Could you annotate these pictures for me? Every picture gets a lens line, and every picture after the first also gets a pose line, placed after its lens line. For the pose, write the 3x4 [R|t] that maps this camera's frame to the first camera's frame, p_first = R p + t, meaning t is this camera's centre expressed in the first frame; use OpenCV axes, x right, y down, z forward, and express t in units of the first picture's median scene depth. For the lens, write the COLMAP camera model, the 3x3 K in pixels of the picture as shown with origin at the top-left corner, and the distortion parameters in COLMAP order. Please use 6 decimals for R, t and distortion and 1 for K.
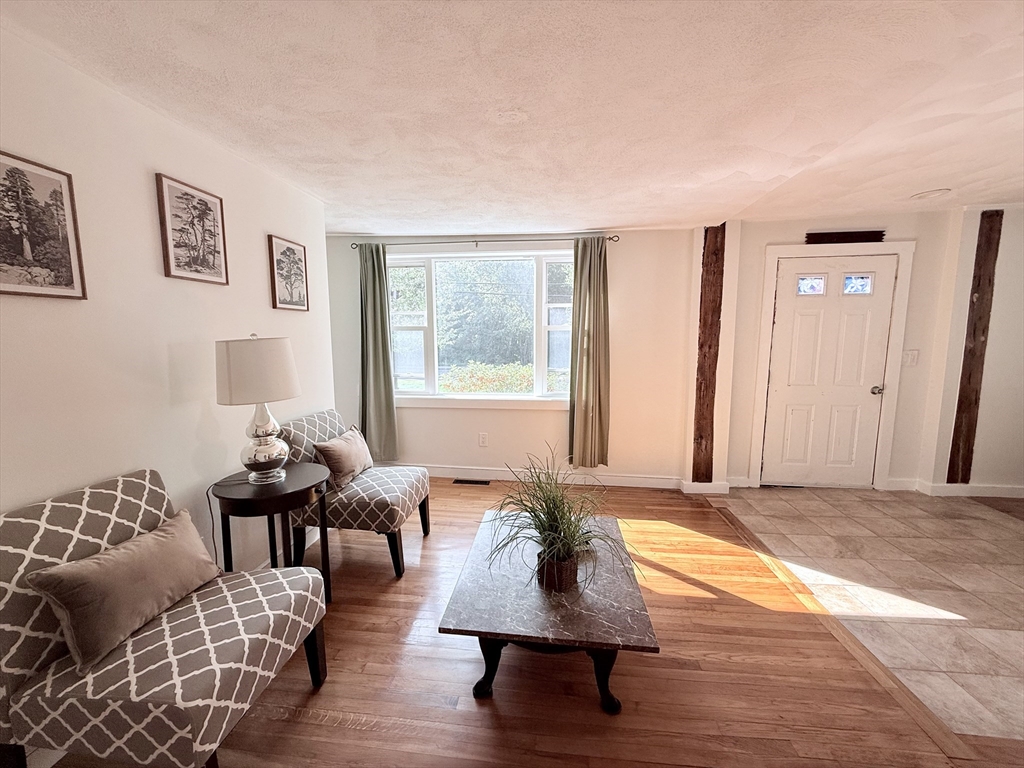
lens RADIAL K [[407.0, 0, 508.4], [0, 407.0, 385.7], [0, 0, 1]] dist [-0.002586, 0.000542]
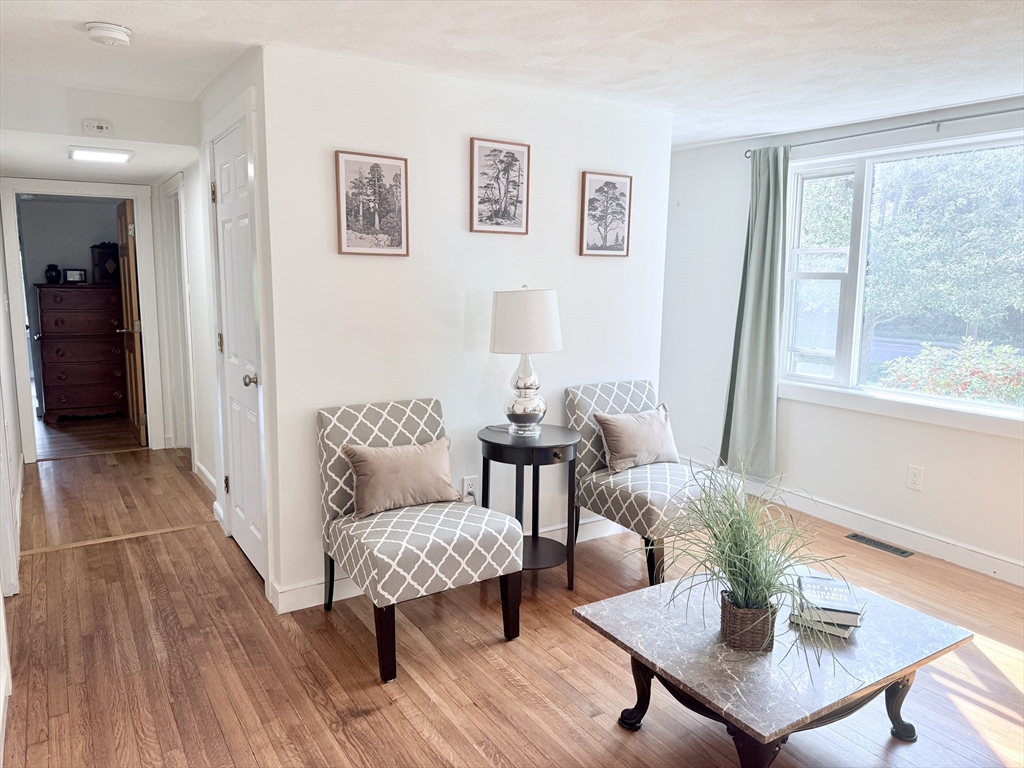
lens RADIAL K [[713.1, 0, 511.8], [0, 713.1, 386.1], [0, 0, 1]] dist [0.056668, -0.073394]
pose [[0.626463, 0.129577, -0.768605, 0.543070], [-0.111565, 0.990838, 0.076109, -0.008097], [0.771425, 0.038070, 0.635180, -0.092394]]
